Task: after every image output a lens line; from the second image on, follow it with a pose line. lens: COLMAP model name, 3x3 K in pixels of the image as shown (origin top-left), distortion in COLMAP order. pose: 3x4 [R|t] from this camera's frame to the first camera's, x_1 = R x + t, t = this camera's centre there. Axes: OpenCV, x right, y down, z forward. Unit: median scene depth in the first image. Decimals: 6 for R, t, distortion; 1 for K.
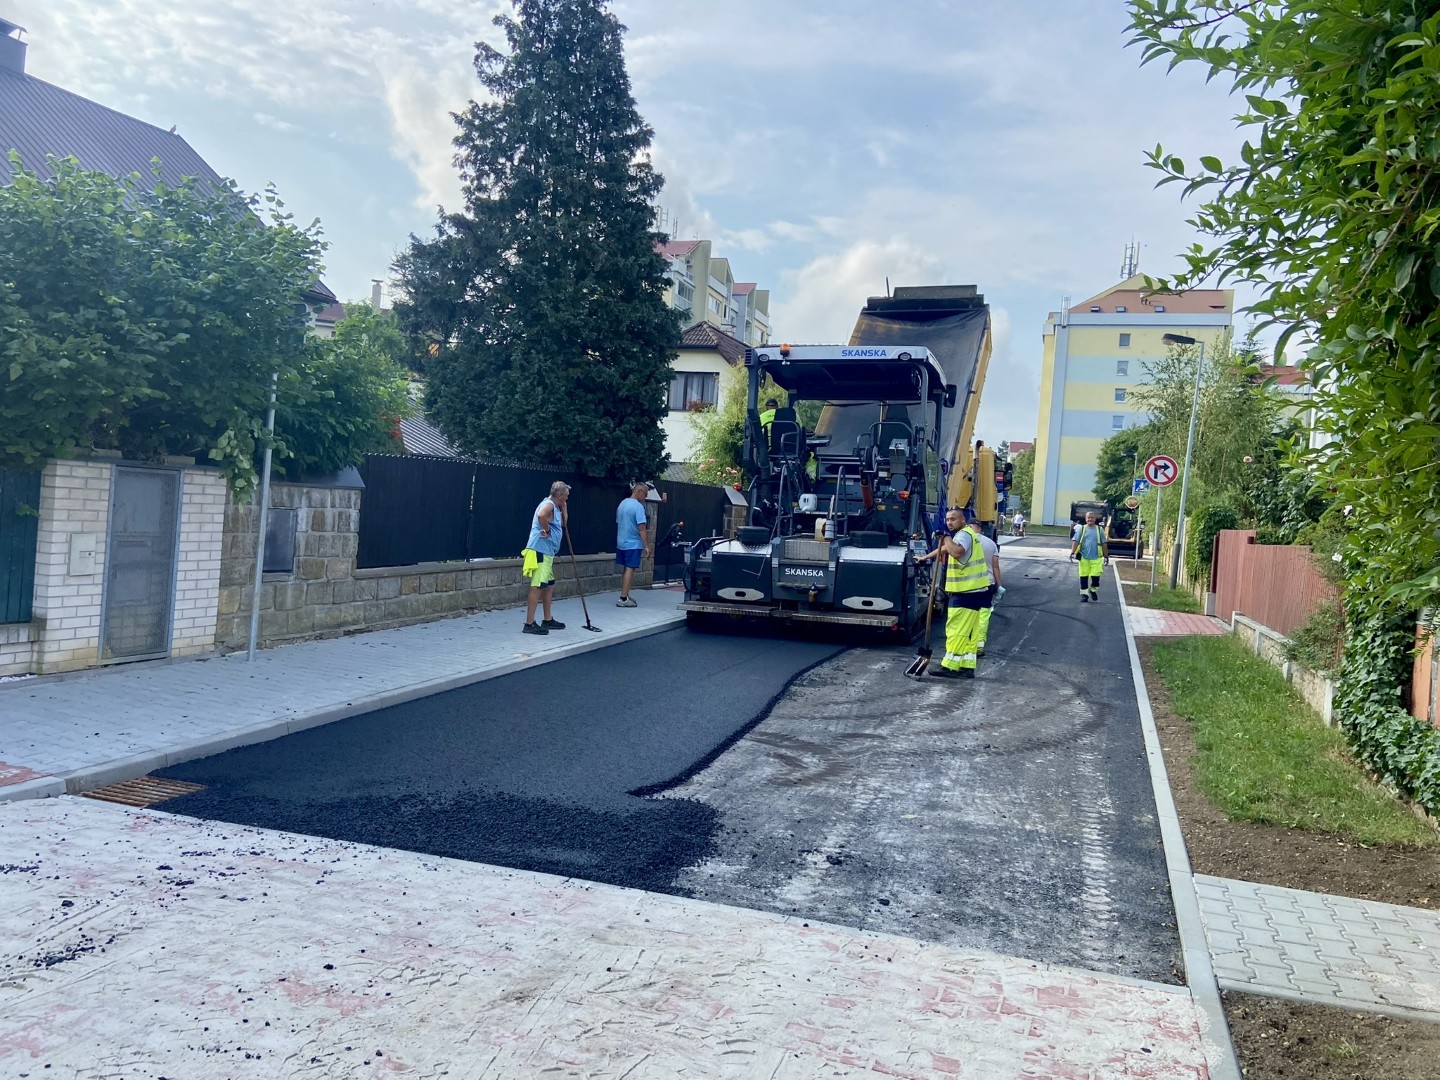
lens RADIAL K [[1052.0, 0, 720.0], [0, 1052.0, 540.0], [0, 0, 1]] dist [0.072521, -0.086409]
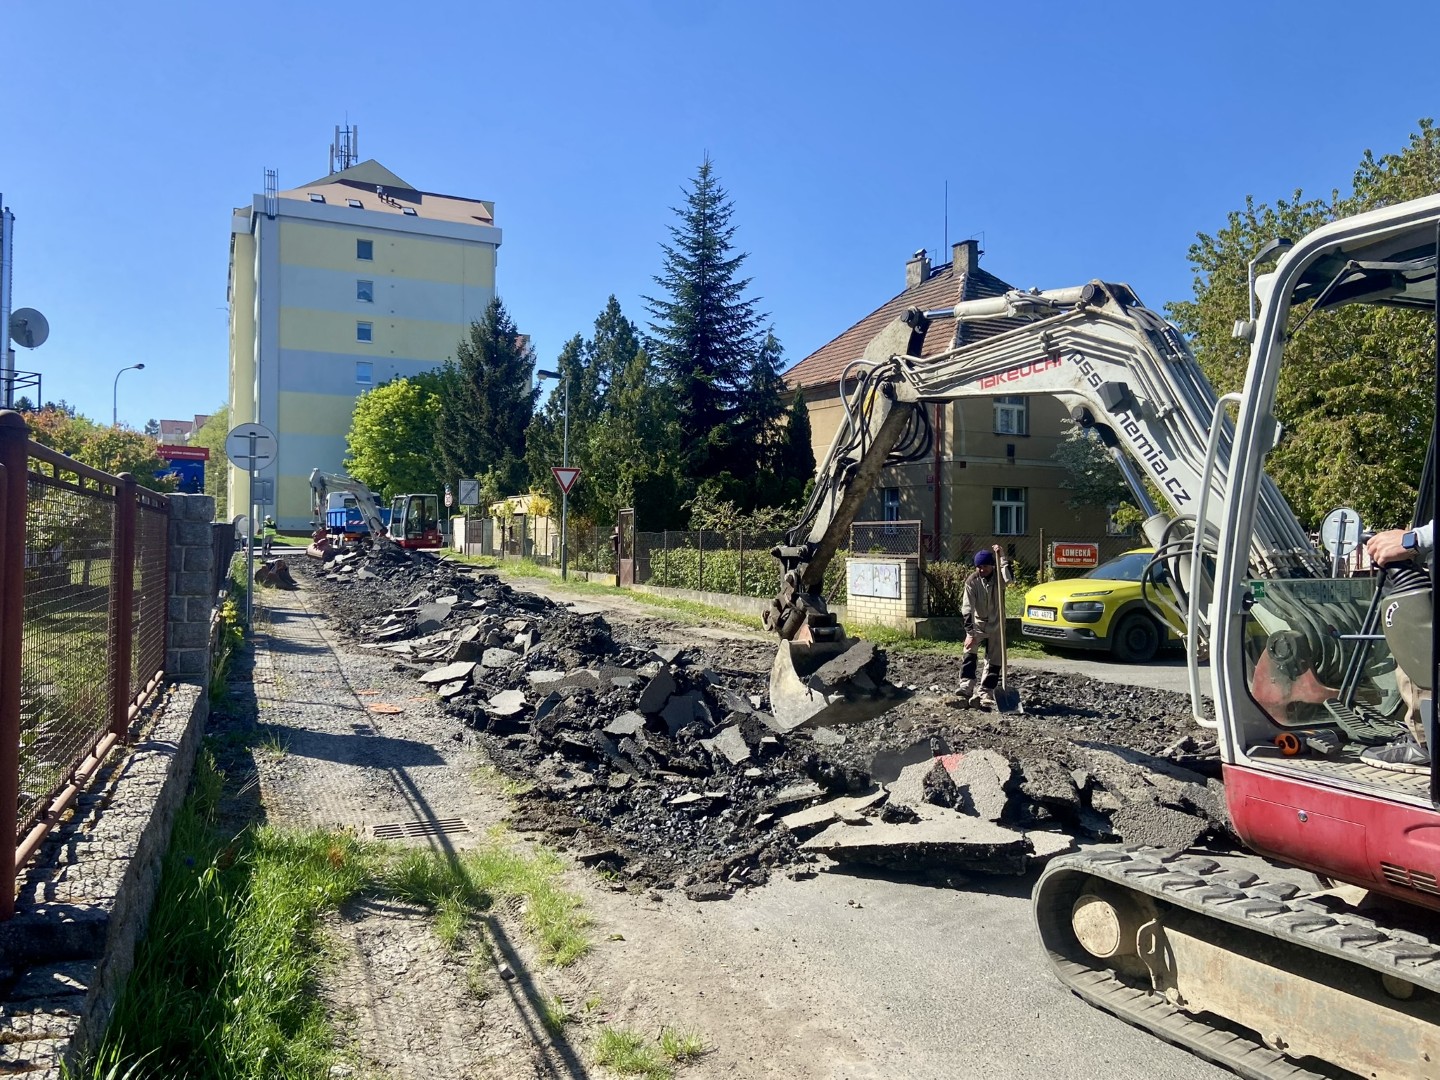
lens RADIAL K [[1052.0, 0, 720.0], [0, 1052.0, 540.0], [0, 0, 1]] dist [0.072521, -0.086409]
pose [[0.724560, -0.067924, 0.685856, 0.068497], [0.061833, 0.997525, 0.033468, -0.013210], [-0.686432, 0.018158, 0.726967, 0.356157]]
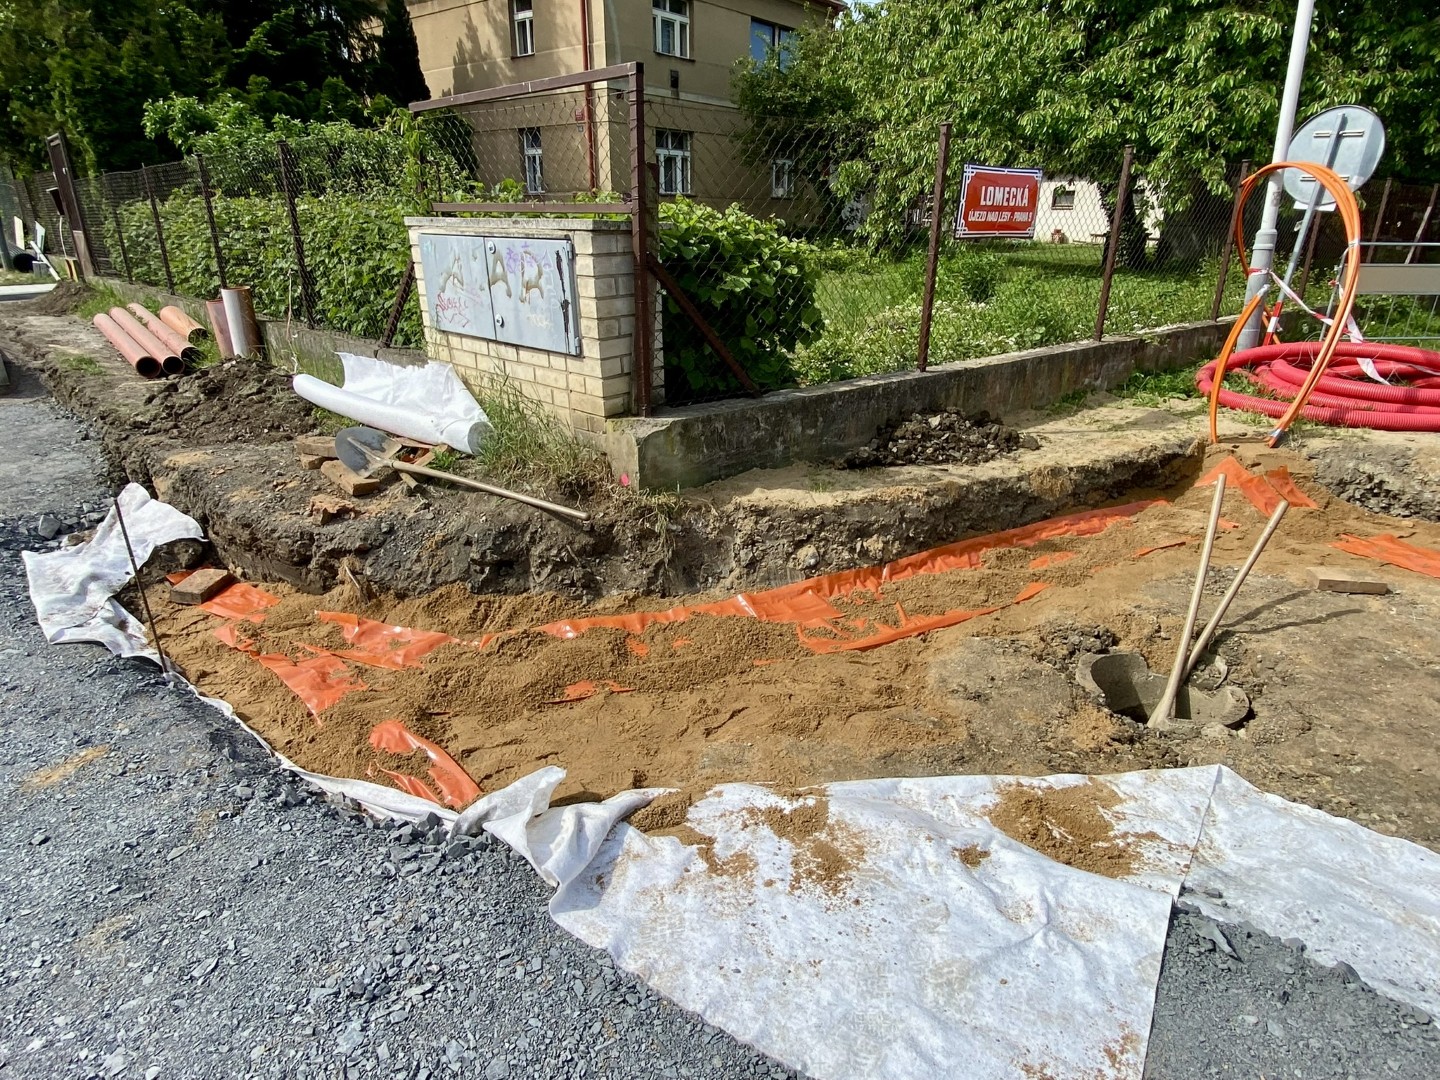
lens RADIAL K [[819.6, 0, 720.0], [0, 819.6, 540.0], [0, 0, 1]] dist [0.000215, -0.001013]
pose [[0.431179, -0.402738, 0.807395, 0.144779], [0.051466, 0.904374, 0.423627, -0.007085], [-0.900797, -0.141105, 0.410674, 0.414829]]
